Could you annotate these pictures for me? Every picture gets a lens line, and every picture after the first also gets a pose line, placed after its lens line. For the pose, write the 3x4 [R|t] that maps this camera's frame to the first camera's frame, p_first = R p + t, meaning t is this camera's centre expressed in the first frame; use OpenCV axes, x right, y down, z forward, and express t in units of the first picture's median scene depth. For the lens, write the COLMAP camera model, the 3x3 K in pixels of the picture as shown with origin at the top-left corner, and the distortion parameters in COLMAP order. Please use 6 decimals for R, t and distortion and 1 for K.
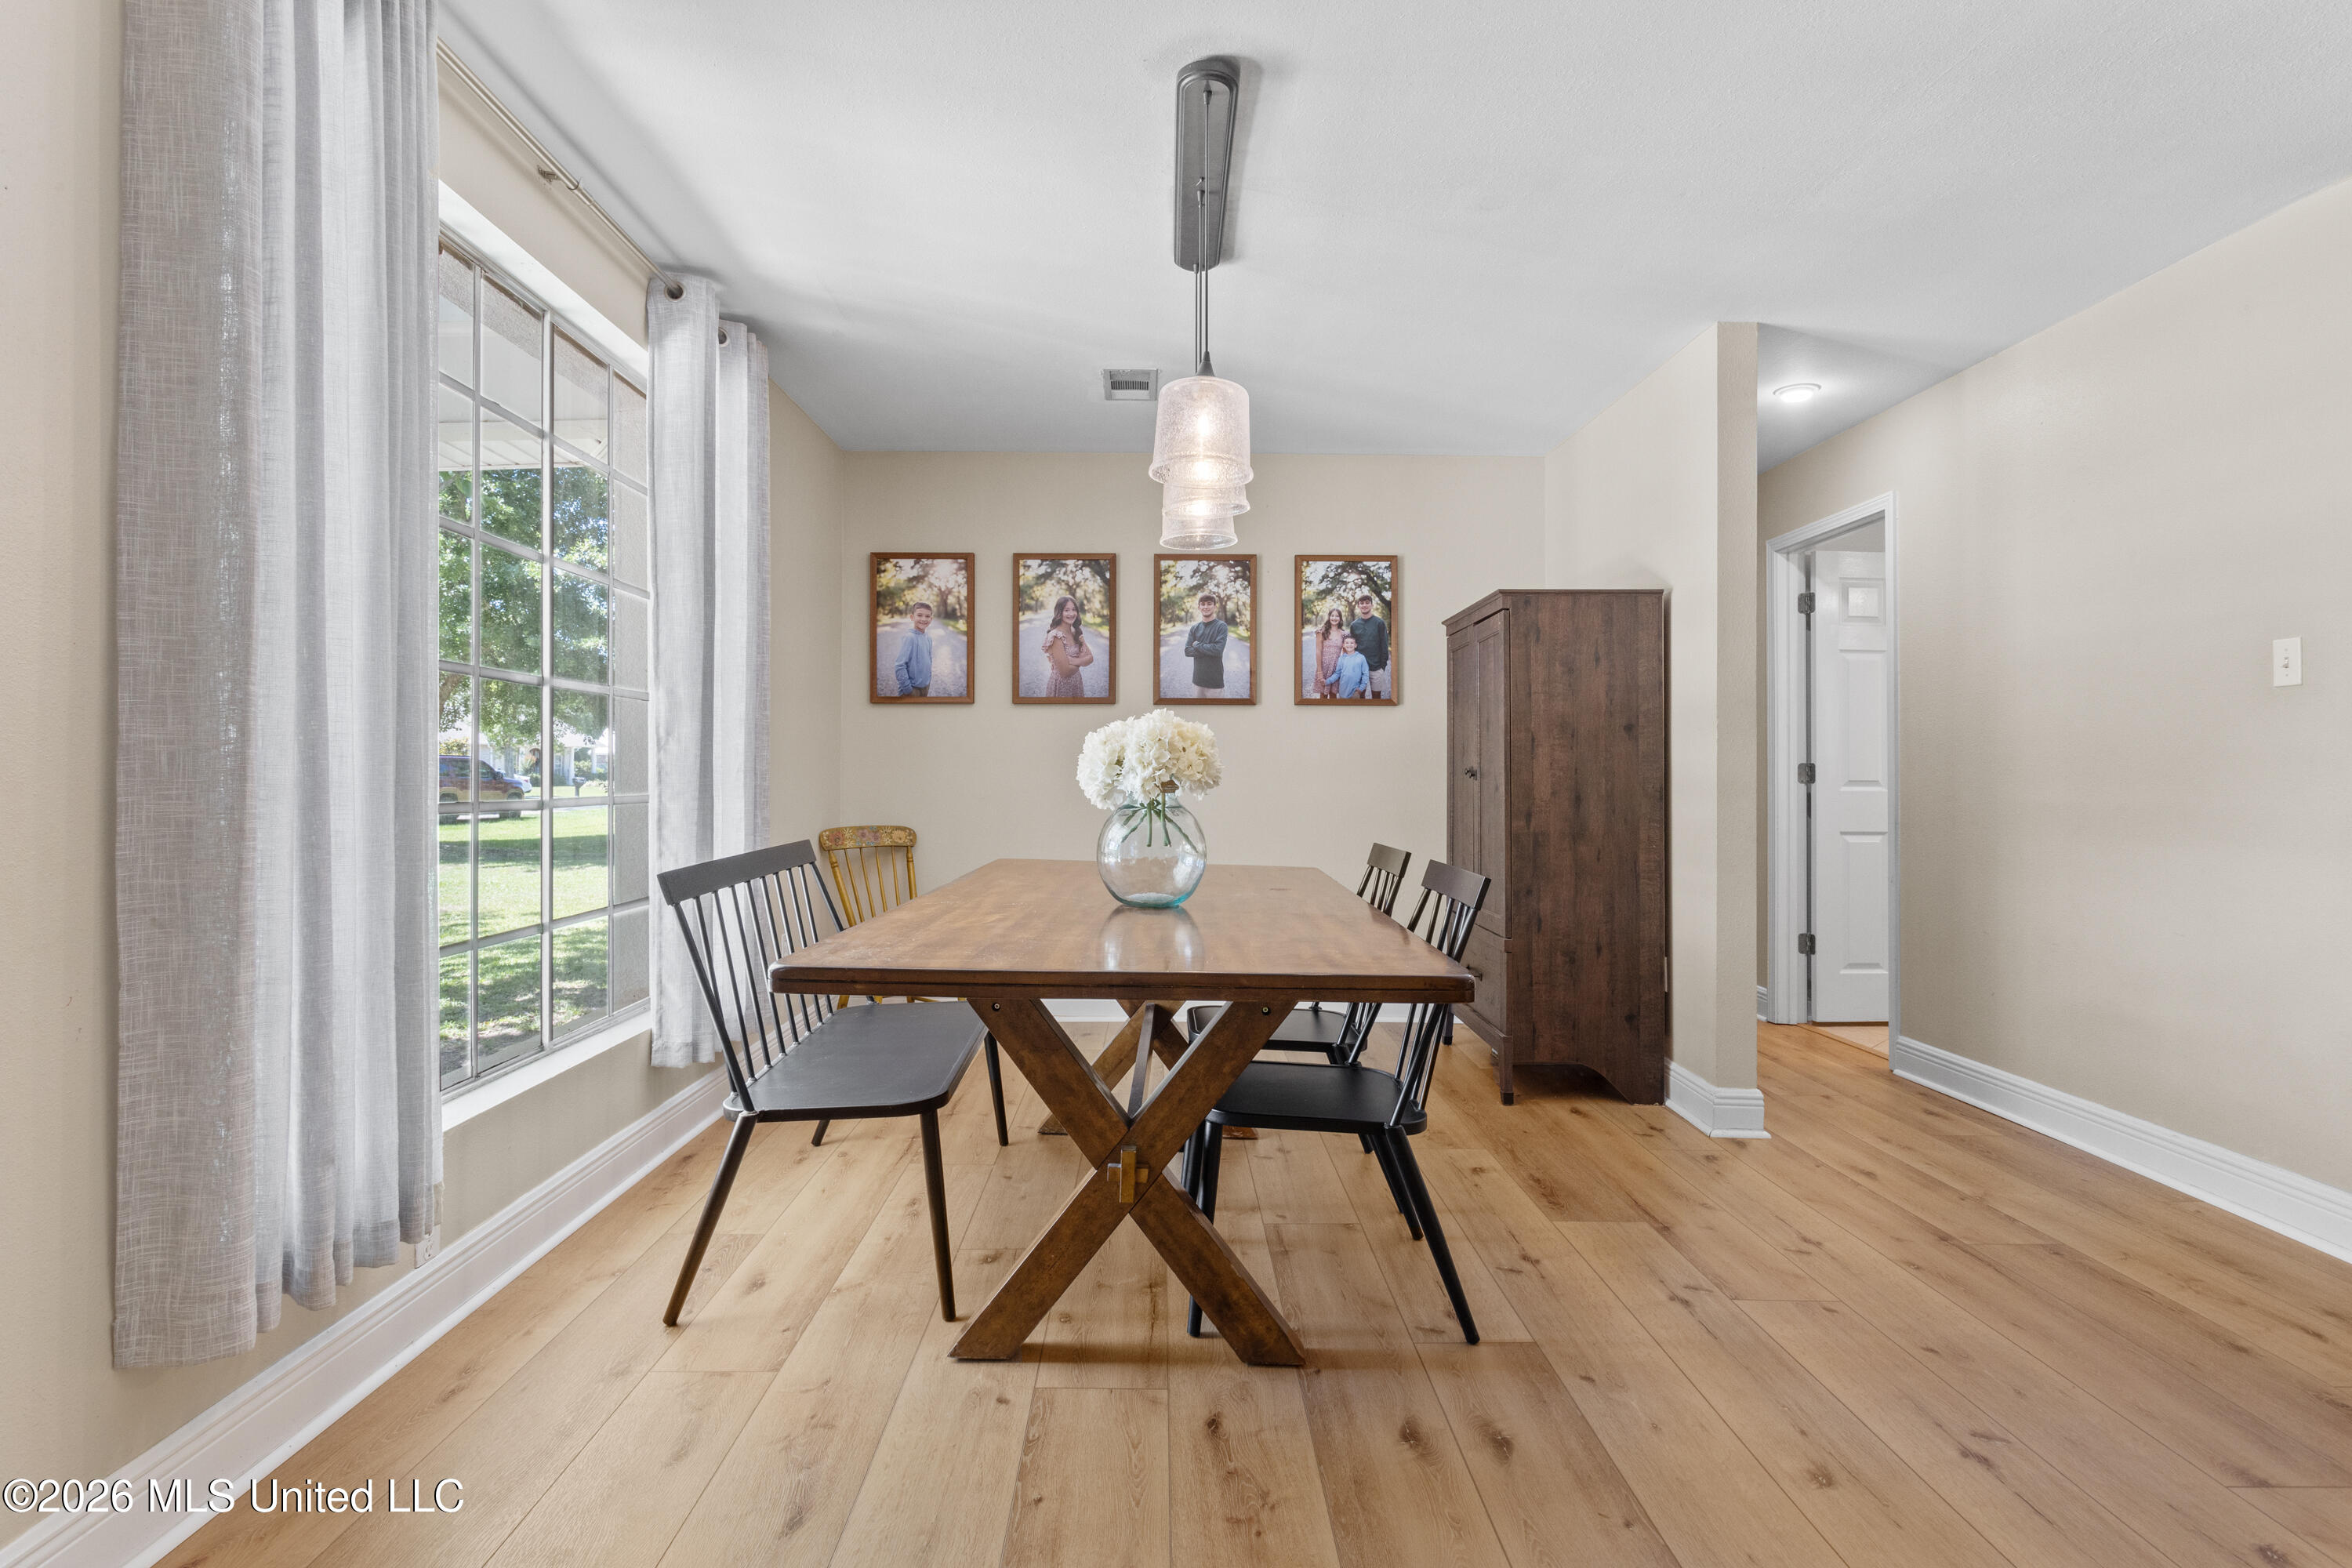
lens RADIAL K [[1173.5, 0, 1176.0], [0, 1173.5, 784.0], [0, 0, 1]] dist [-0.017585, 0.001374]
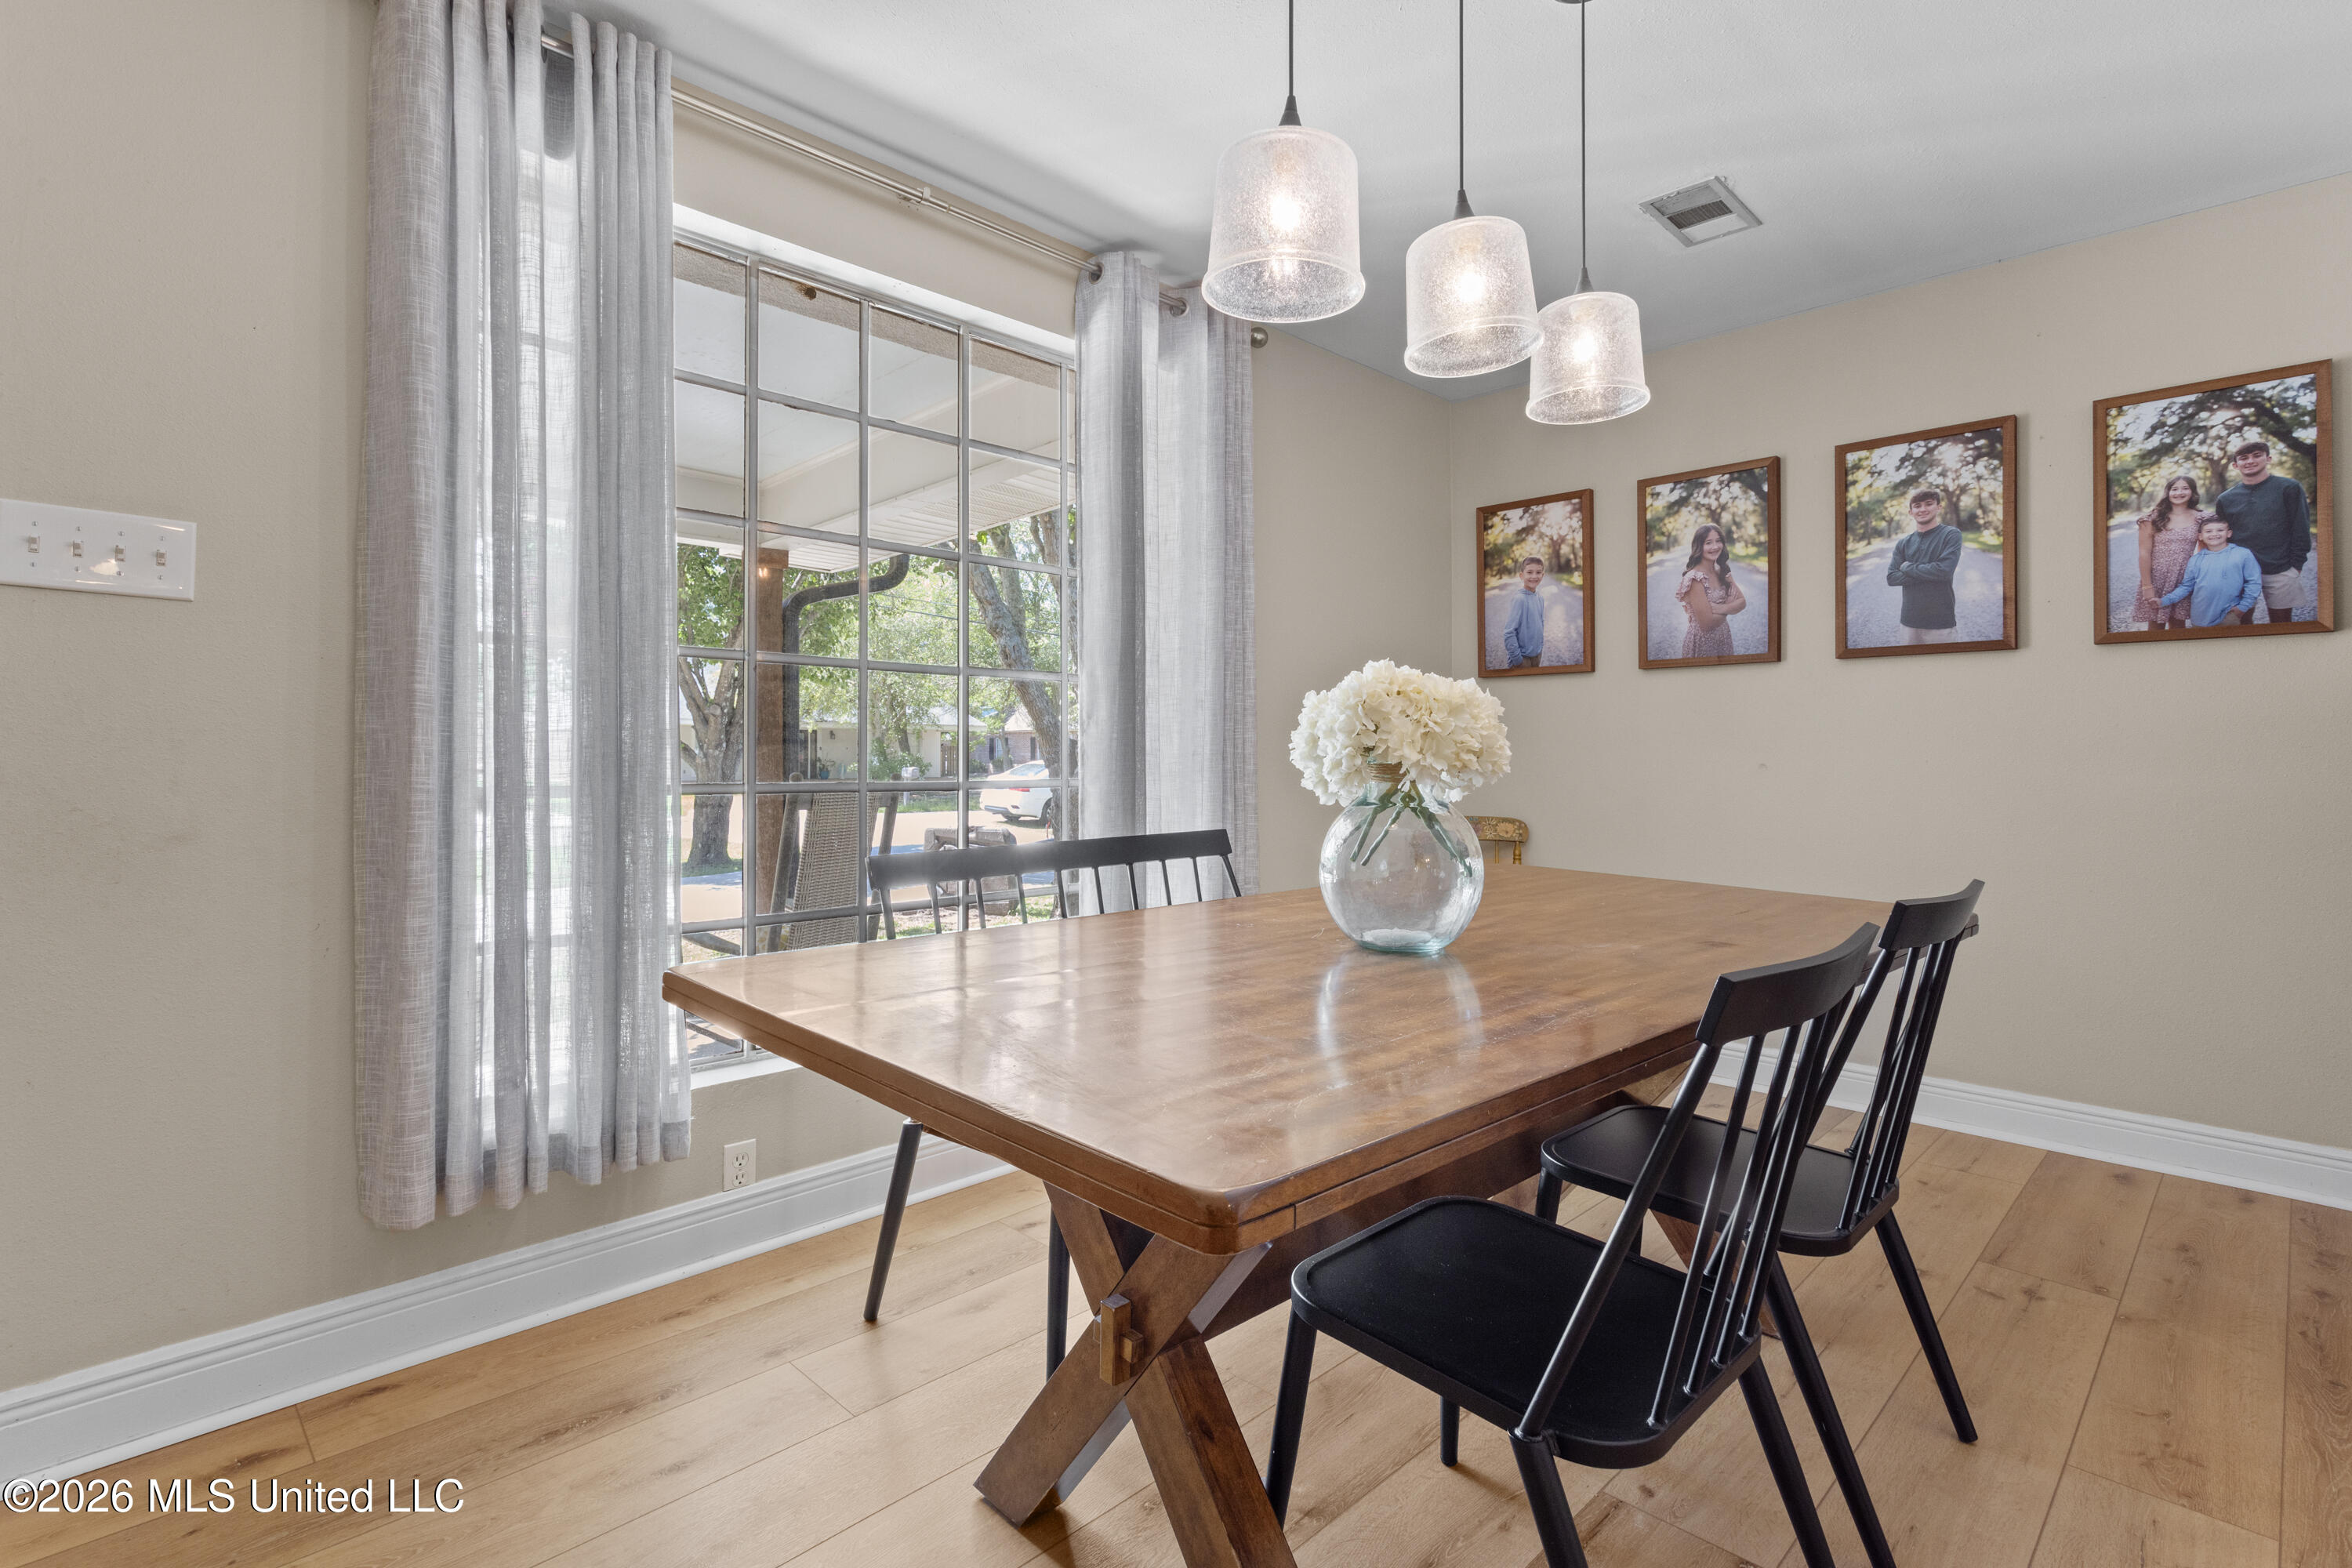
lens RADIAL K [[1124.5, 0, 1172.6], [0, 1124.5, 759.9], [0, 0, 1]] dist [-0.000410, 0.002288]
pose [[0.691216, 0.000138, -0.722648, 0.194800], [-0.005705, 0.999970, -0.005266, -0.000896], [0.722626, 0.007763, 0.691196, 0.242392]]
